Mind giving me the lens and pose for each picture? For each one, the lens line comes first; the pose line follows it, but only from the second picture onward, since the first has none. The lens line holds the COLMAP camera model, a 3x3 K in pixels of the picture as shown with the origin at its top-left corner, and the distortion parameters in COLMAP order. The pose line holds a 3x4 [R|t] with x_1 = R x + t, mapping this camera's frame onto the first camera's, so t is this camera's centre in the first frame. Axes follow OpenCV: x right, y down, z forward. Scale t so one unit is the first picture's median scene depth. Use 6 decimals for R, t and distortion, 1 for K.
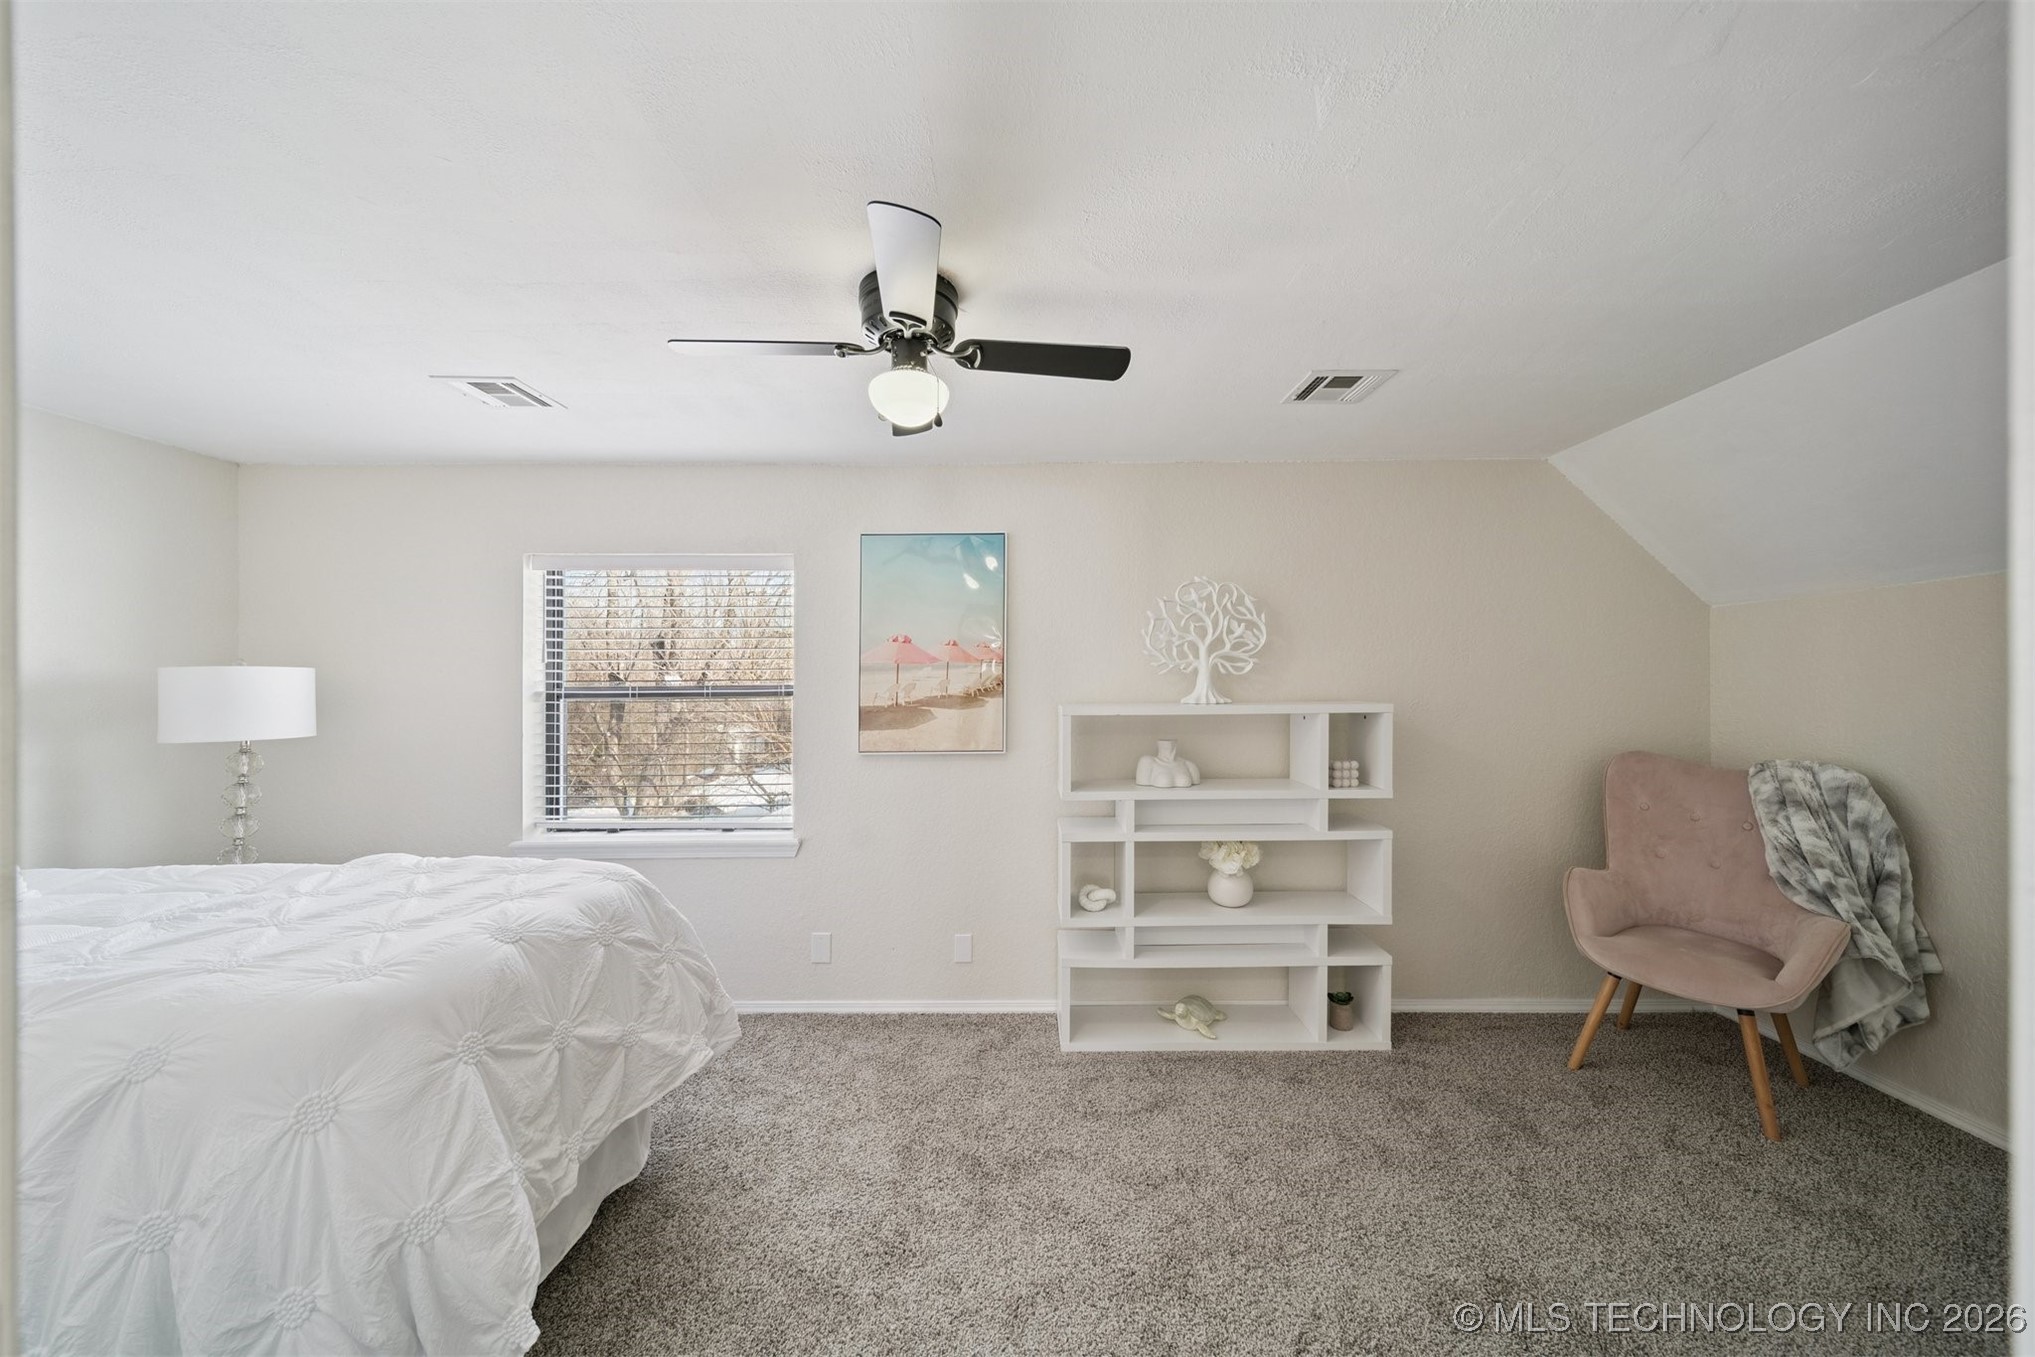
lens RADIAL K [[710.9, 0, 1018.4], [0, 710.9, 696.0], [0, 0, 1]] dist [0.000429, 0.000048]
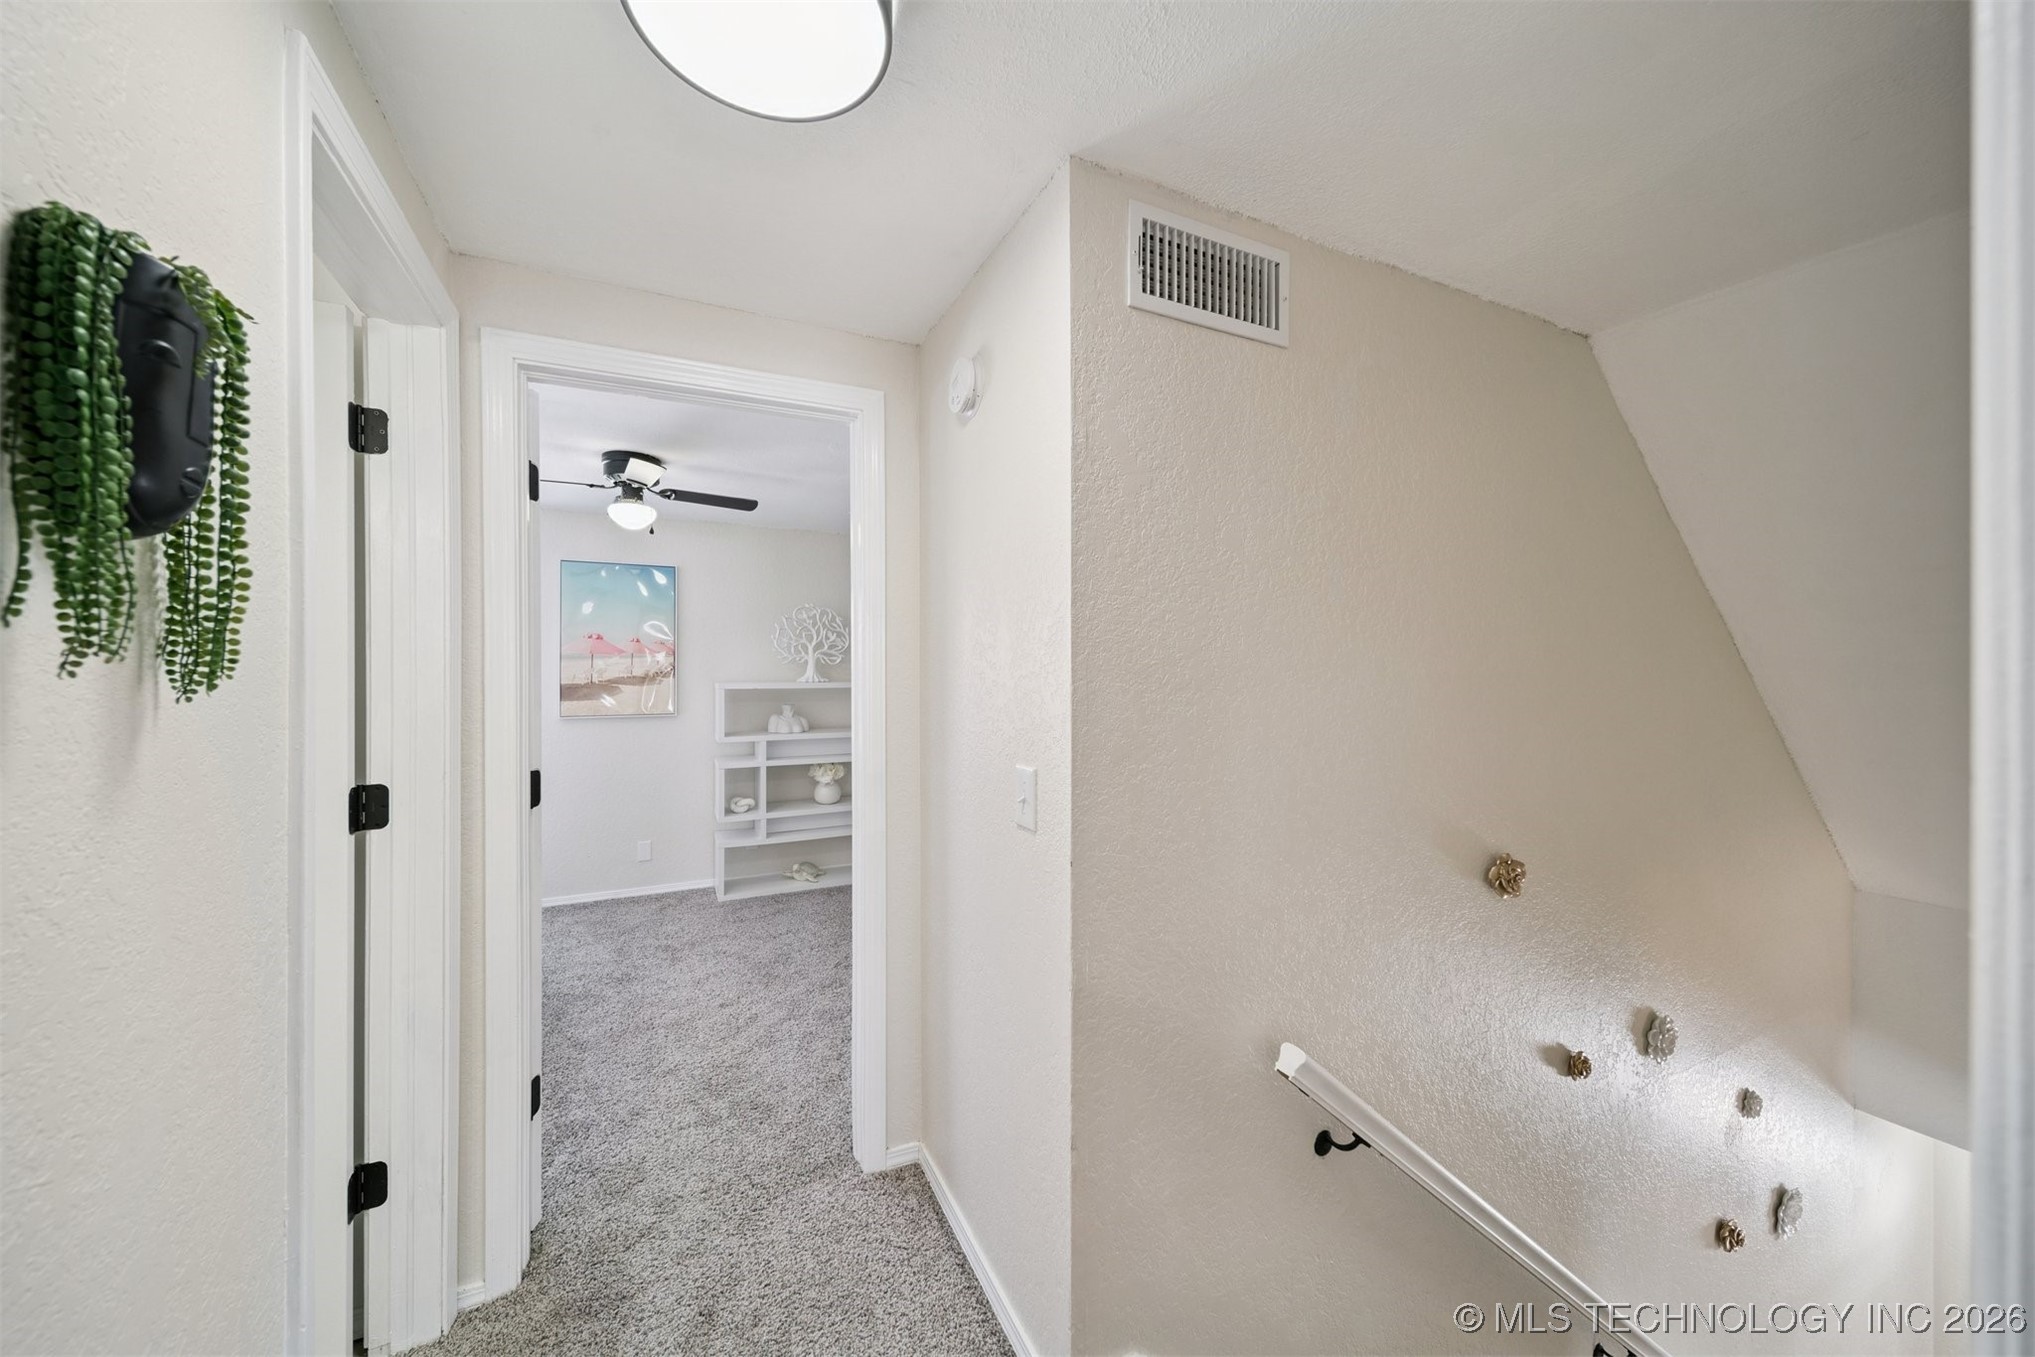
lens RADIAL K [[710.9, 0, 1005.1], [0, 710.9, 689.2], [0, 0, 1]] dist [0.000429, 0.000048]
pose [[0.896577, -0.003841, 0.442871, -0.064618], [-0.002282, 0.999909, 0.013291, 0.005104], [-0.442881, -0.012927, 0.896487, -0.674753]]
